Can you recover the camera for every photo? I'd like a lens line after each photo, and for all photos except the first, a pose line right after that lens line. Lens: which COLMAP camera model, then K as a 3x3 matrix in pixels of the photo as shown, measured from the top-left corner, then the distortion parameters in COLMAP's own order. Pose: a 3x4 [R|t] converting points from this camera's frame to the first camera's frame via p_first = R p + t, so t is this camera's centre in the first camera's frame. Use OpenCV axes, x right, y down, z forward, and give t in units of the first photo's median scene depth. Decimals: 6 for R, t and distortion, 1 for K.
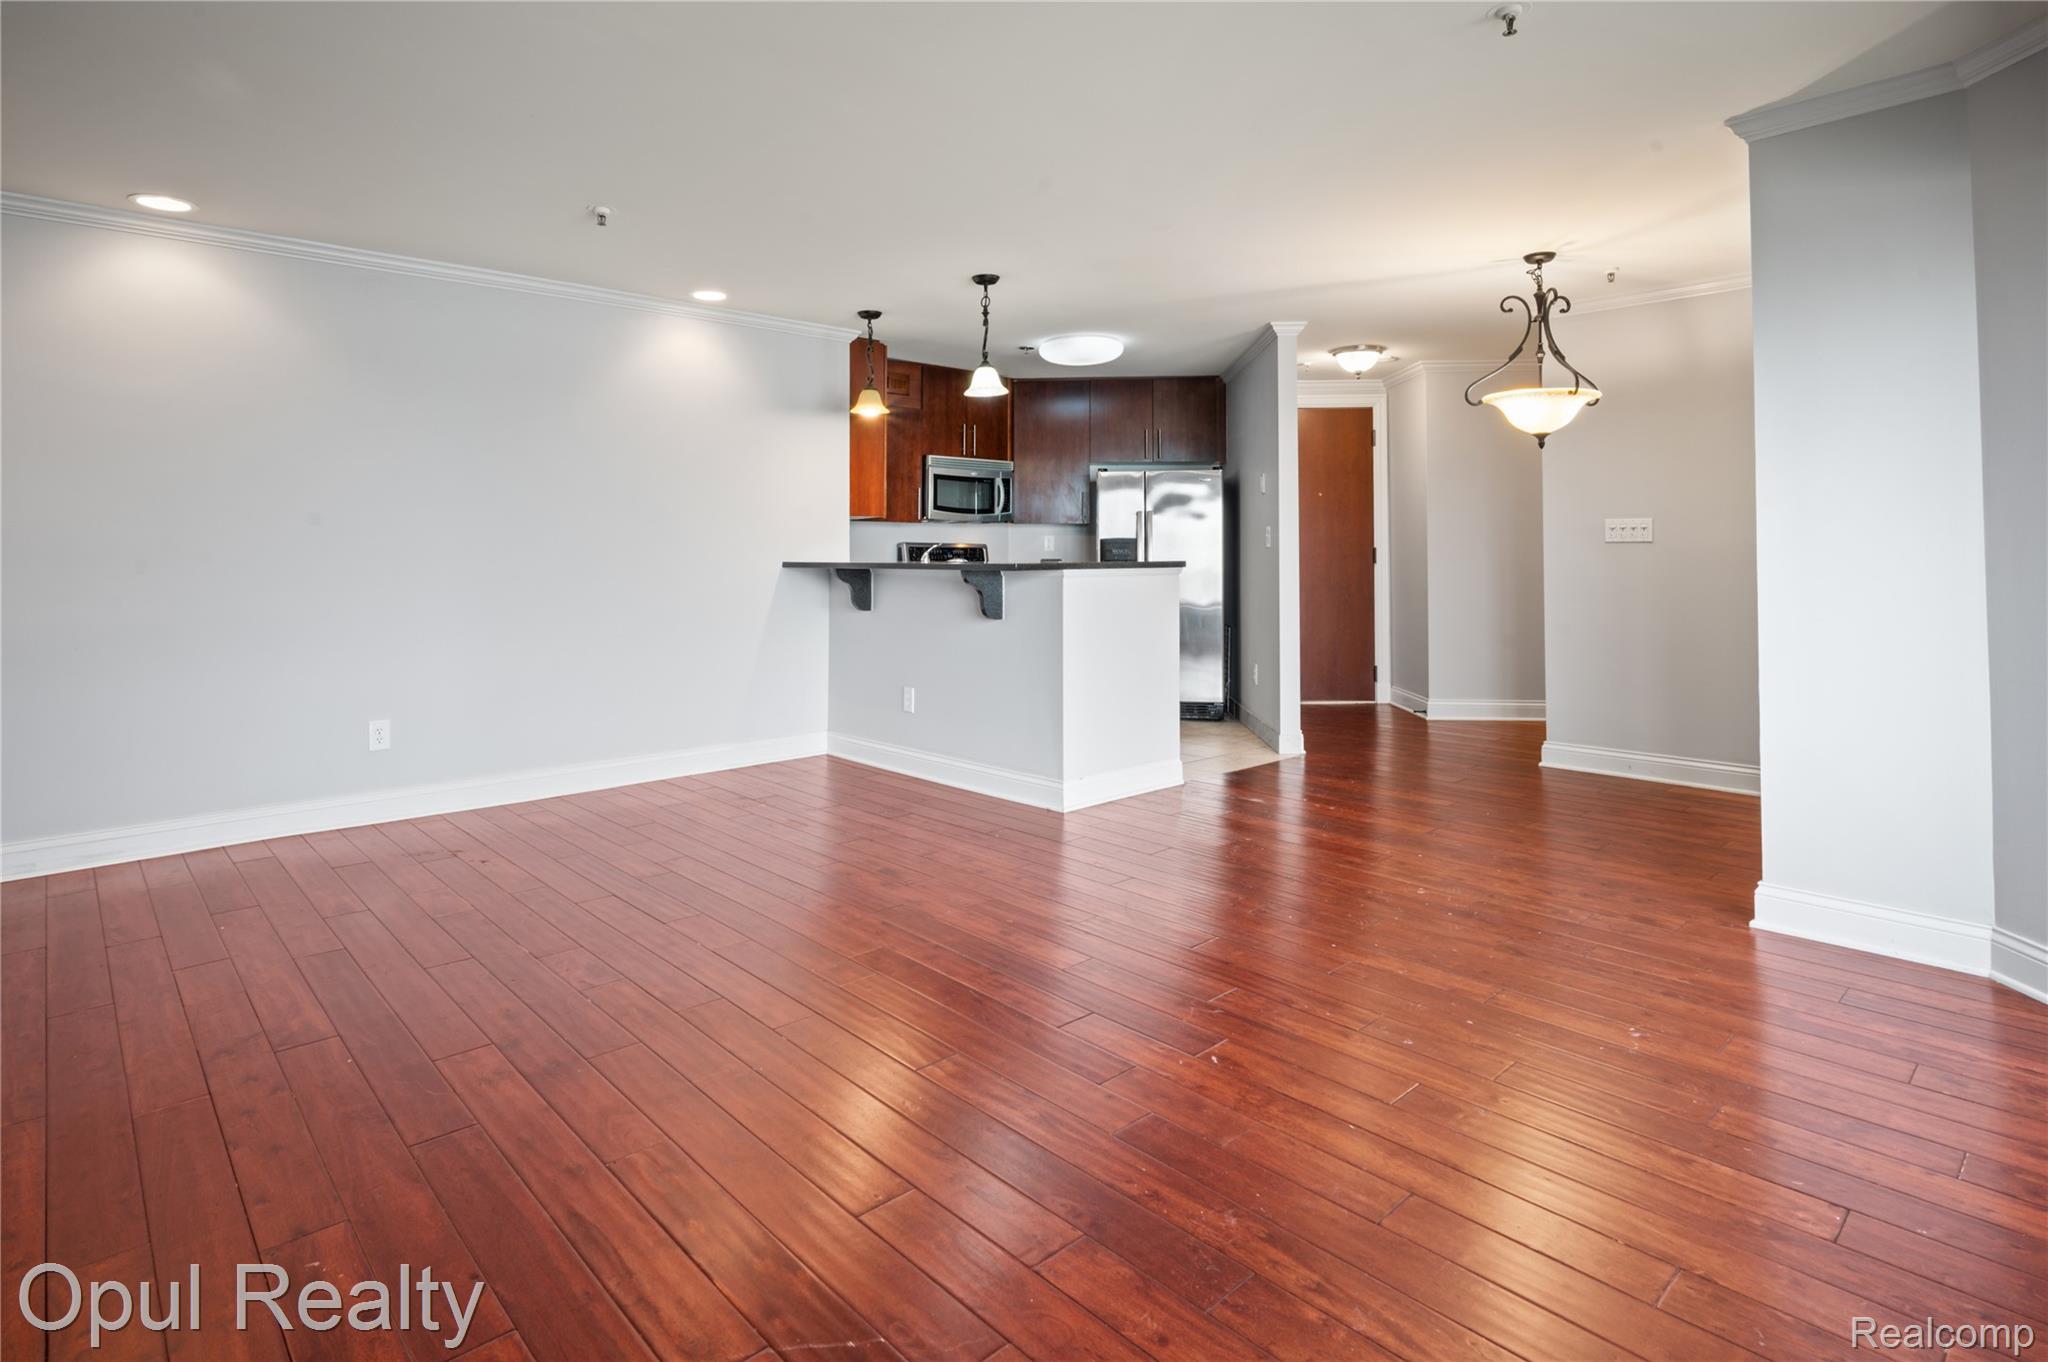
lens RADIAL K [[1019.7, 0, 990.9], [0, 1019.7, 539.6], [0, 0, 1]] dist [0.004667, 0.000721]
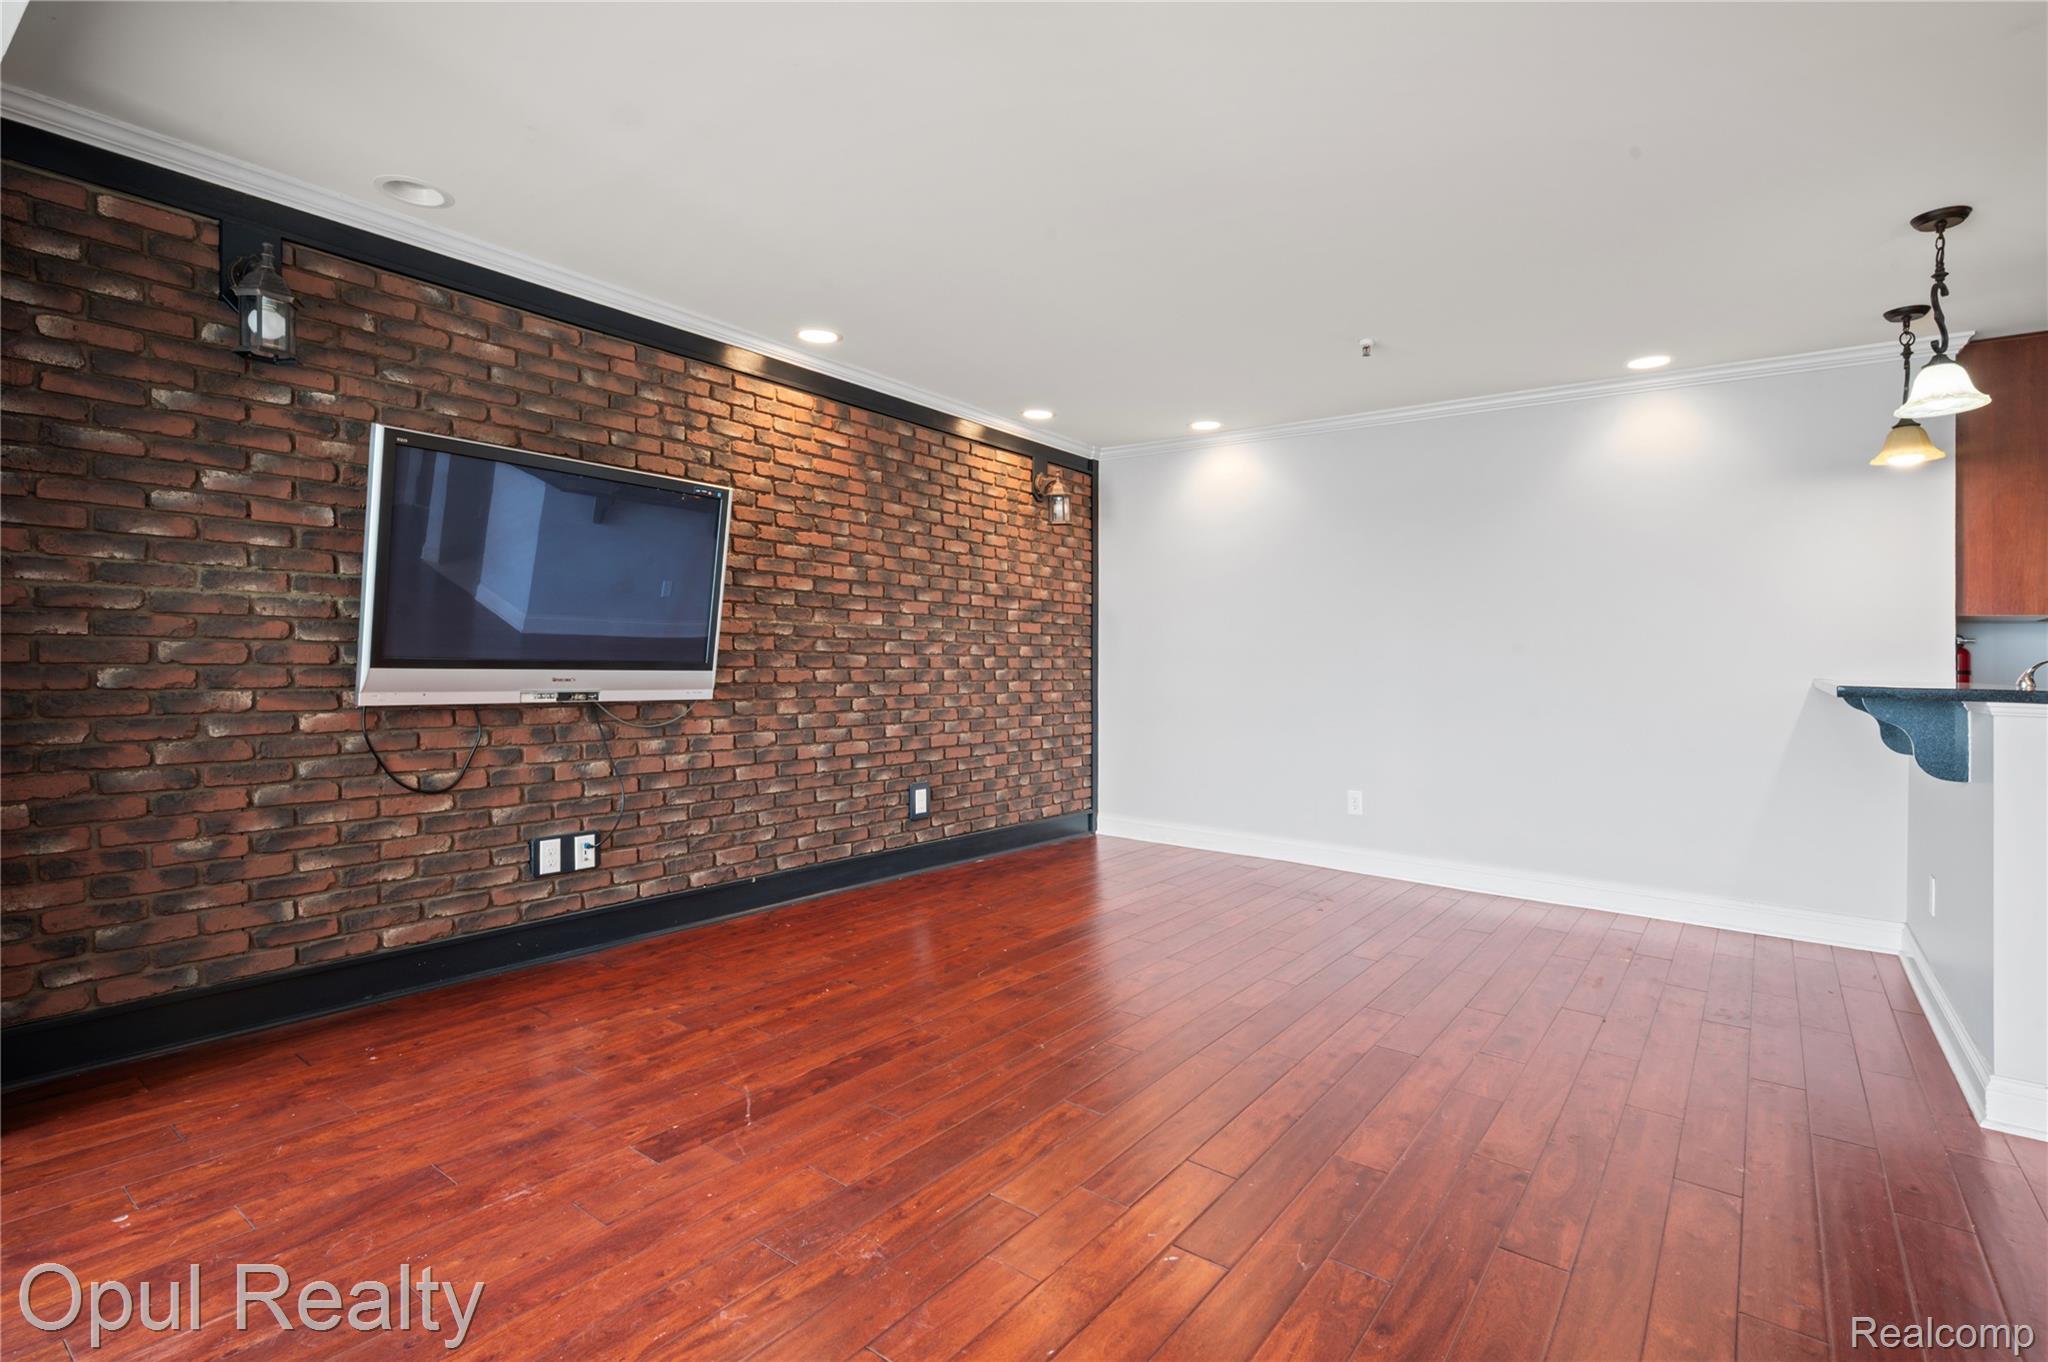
lens RADIAL K [[986.9, 0, 1030.3], [0, 986.9, 665.7], [0, 0, 1]] dist [-0.002671, -0.000390]
pose [[0.197448, 0.020047, -0.980108, 1.021337], [-0.014713, 0.999739, 0.017484, 0.018576], [0.980203, 0.010968, 0.197691, 0.765626]]
